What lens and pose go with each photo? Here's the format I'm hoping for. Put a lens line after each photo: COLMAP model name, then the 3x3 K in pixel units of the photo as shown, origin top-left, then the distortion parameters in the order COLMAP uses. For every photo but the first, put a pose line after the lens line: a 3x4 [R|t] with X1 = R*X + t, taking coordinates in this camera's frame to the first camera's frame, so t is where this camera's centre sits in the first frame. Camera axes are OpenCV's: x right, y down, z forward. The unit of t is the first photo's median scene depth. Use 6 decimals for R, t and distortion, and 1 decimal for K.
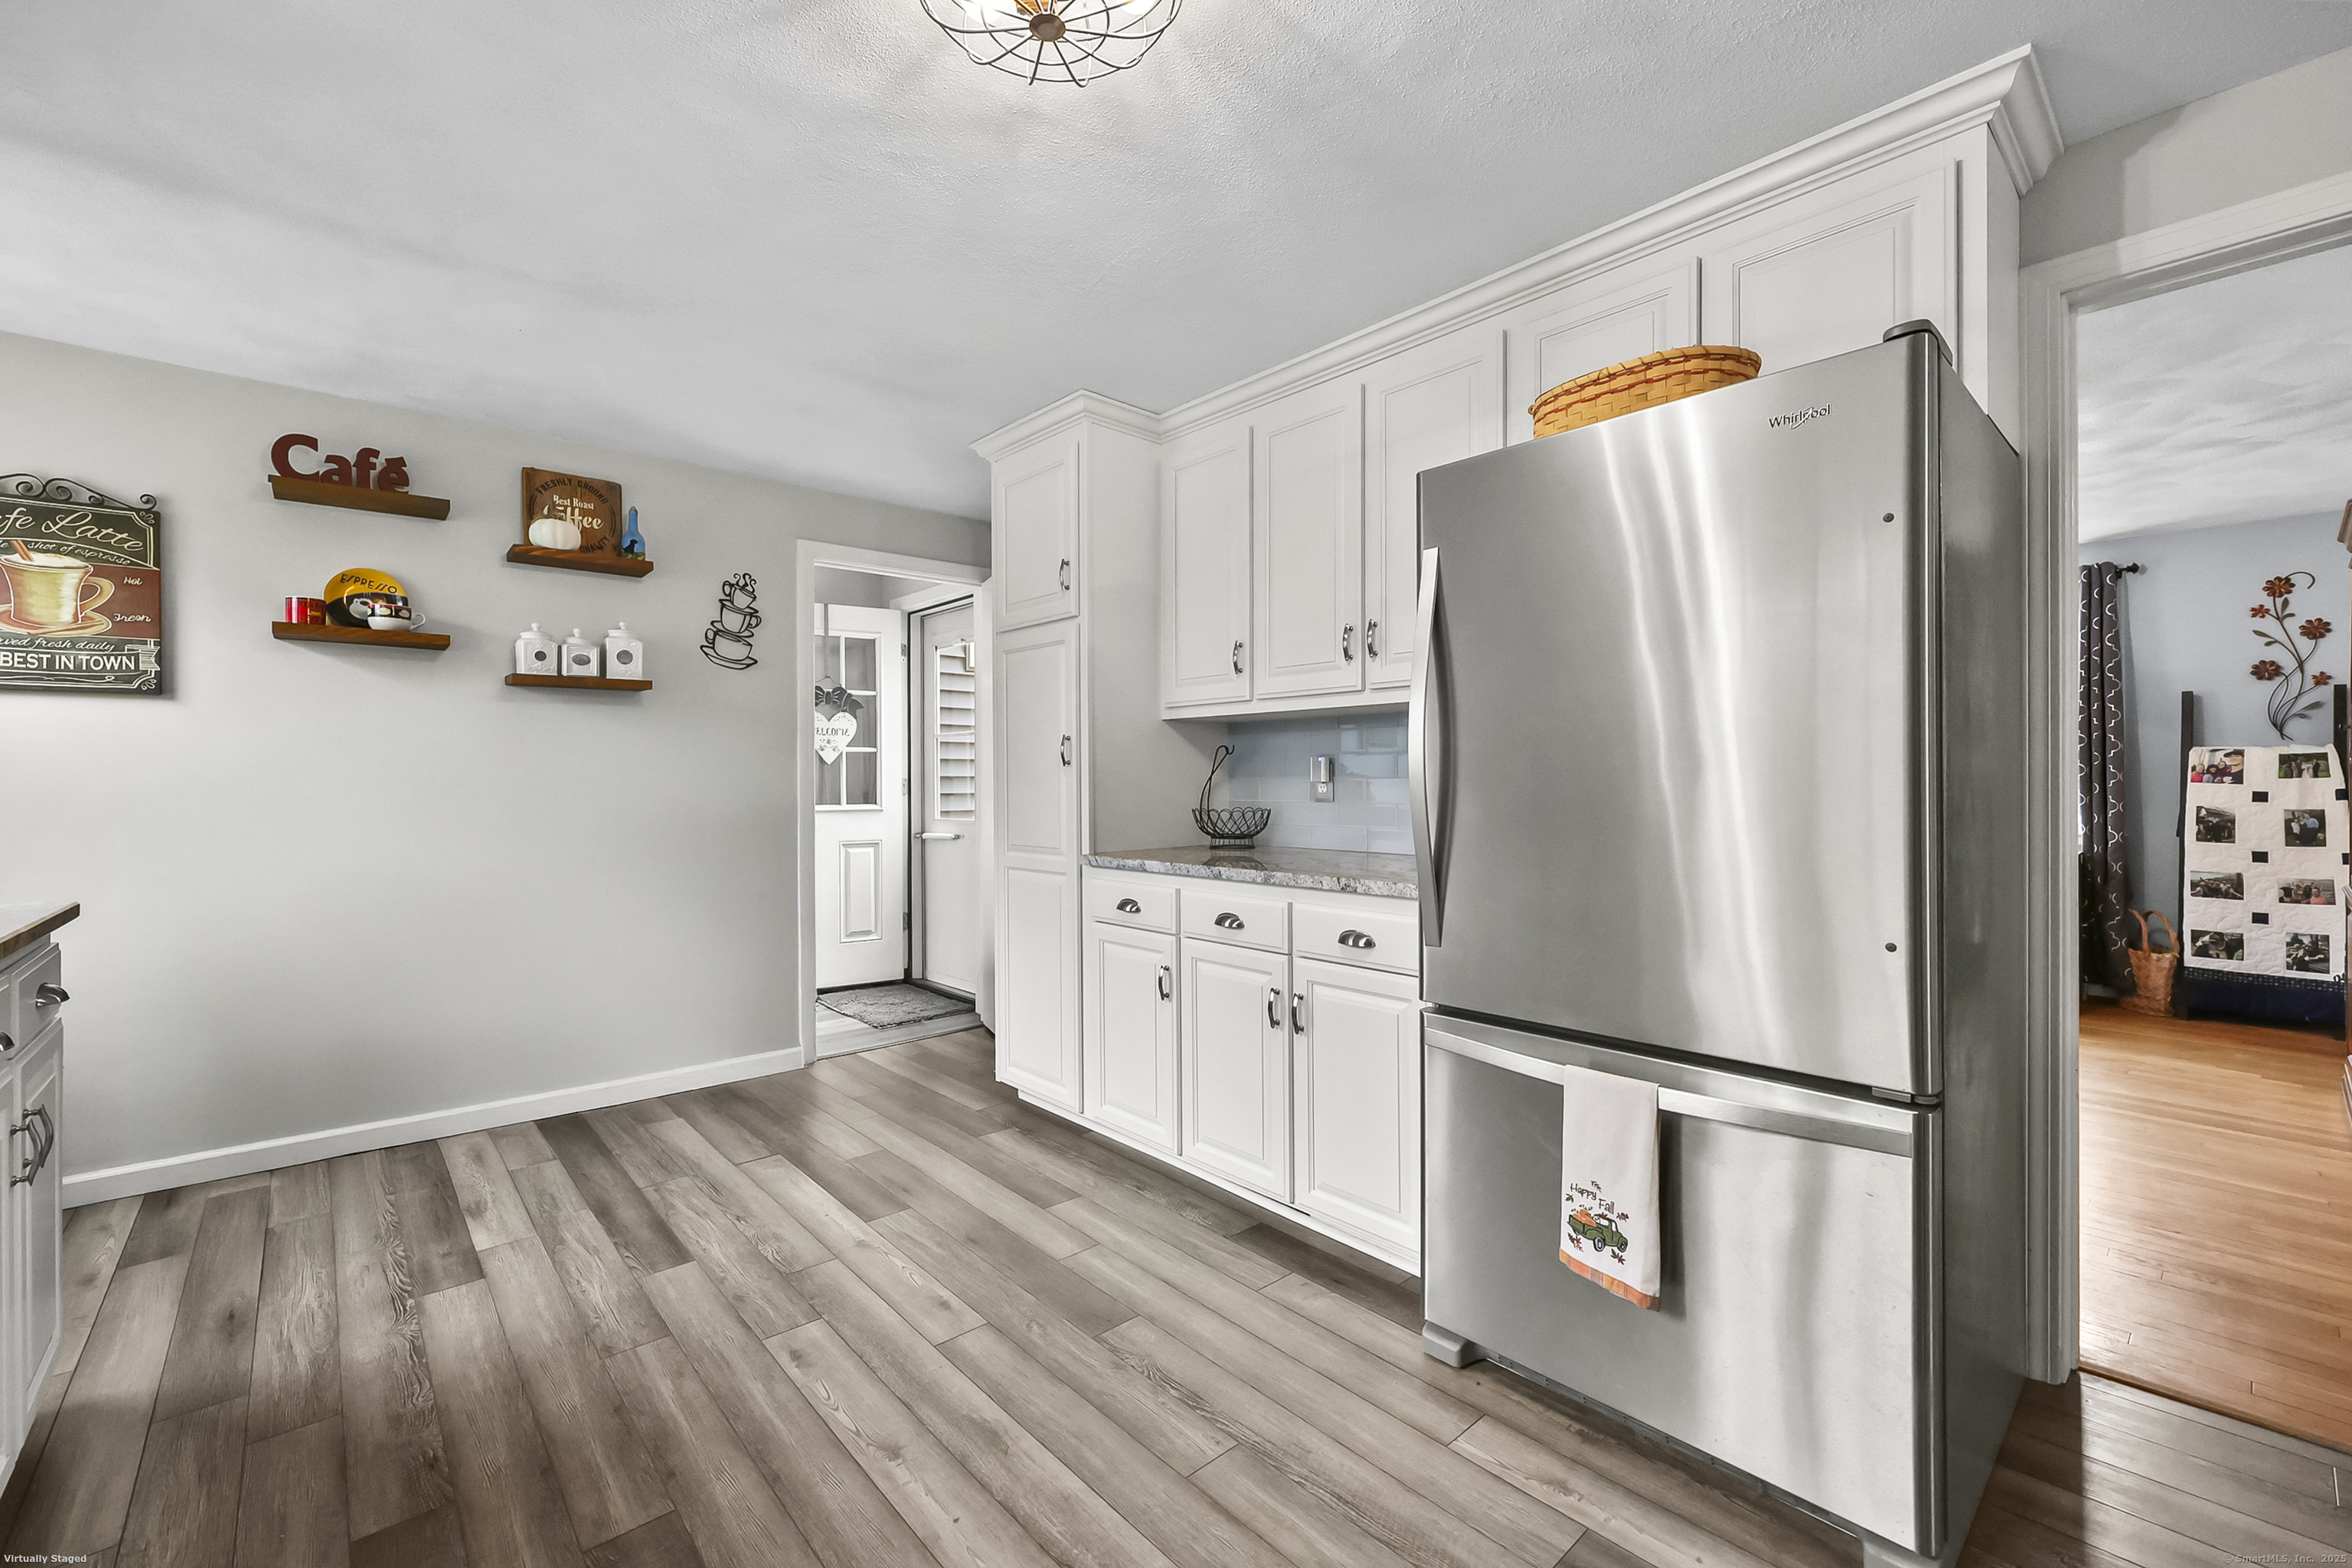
lens RADIAL K [[952.9, 0, 1176.2], [0, 952.9, 783.5], [0, 0, 1]] dist [-0.008388, -0.000166]
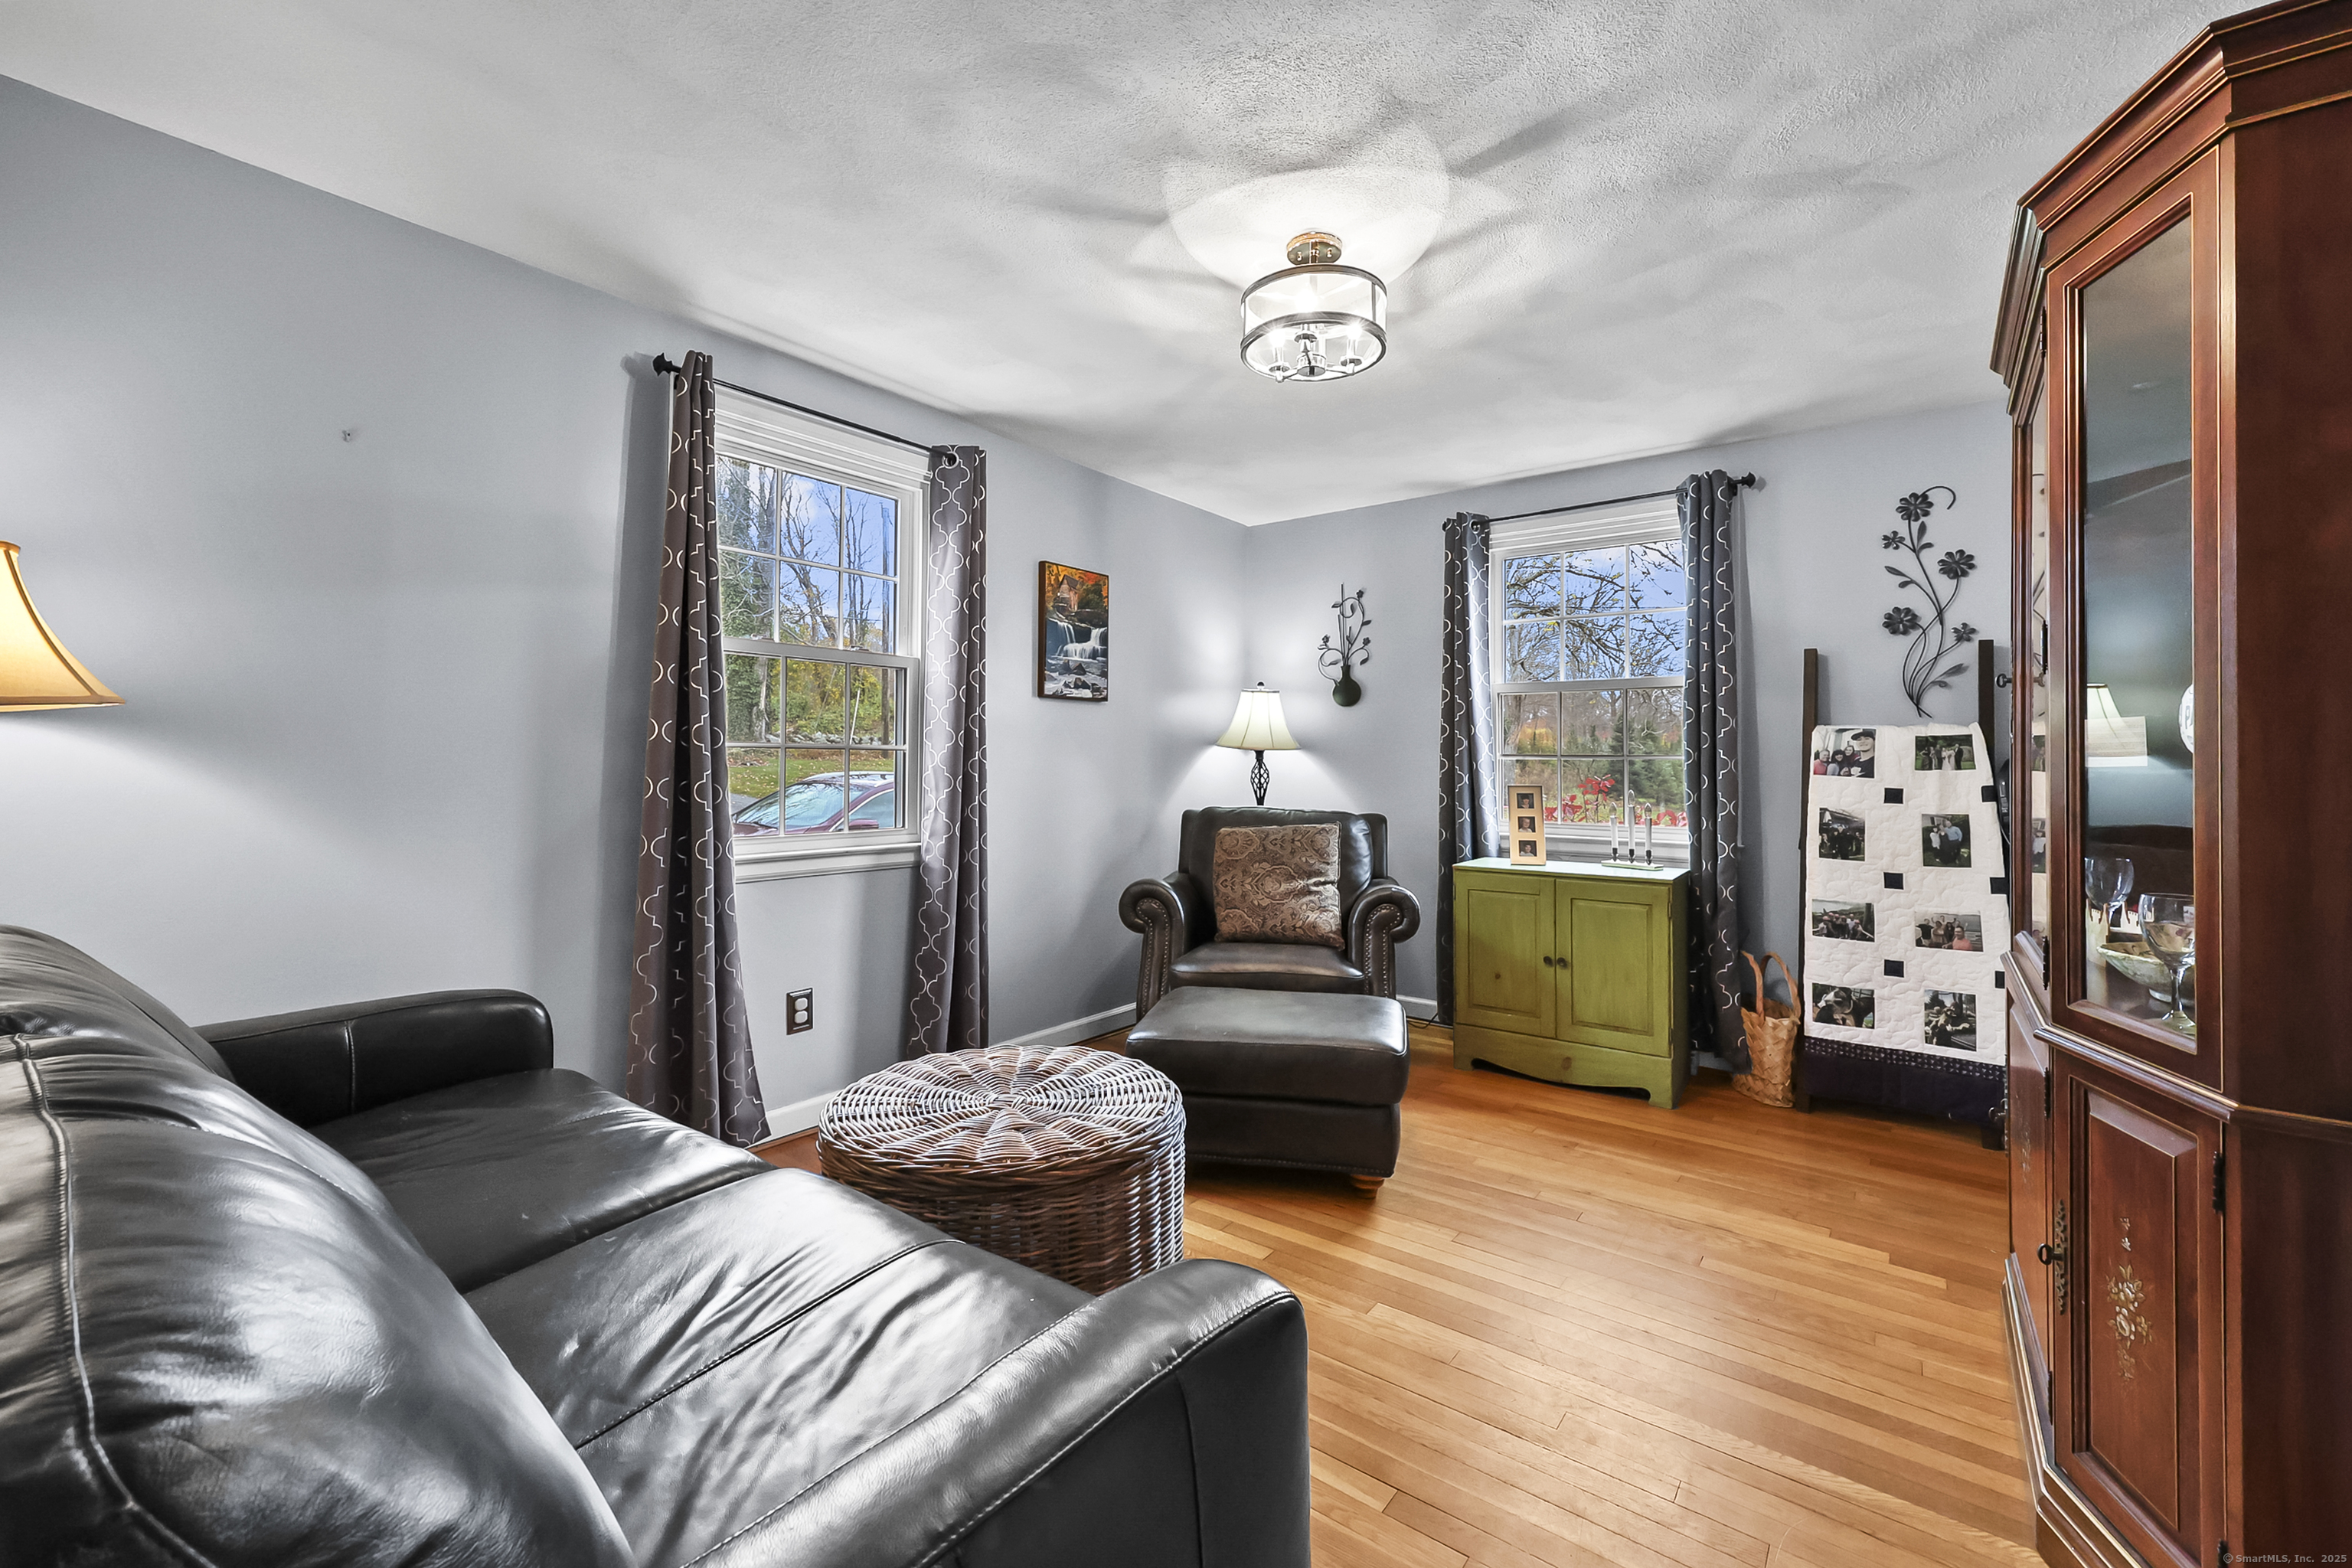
lens RADIAL K [[952.9, 0, 1197.4], [0, 952.9, 749.0], [0, 0, 1]] dist [-0.008388, -0.000166]
pose [[0.978280, 0.013918, 0.206819, 0.472569], [-0.010154, 0.999763, -0.019249, -0.002053], [-0.207038, 0.016731, 0.978190, 0.395015]]
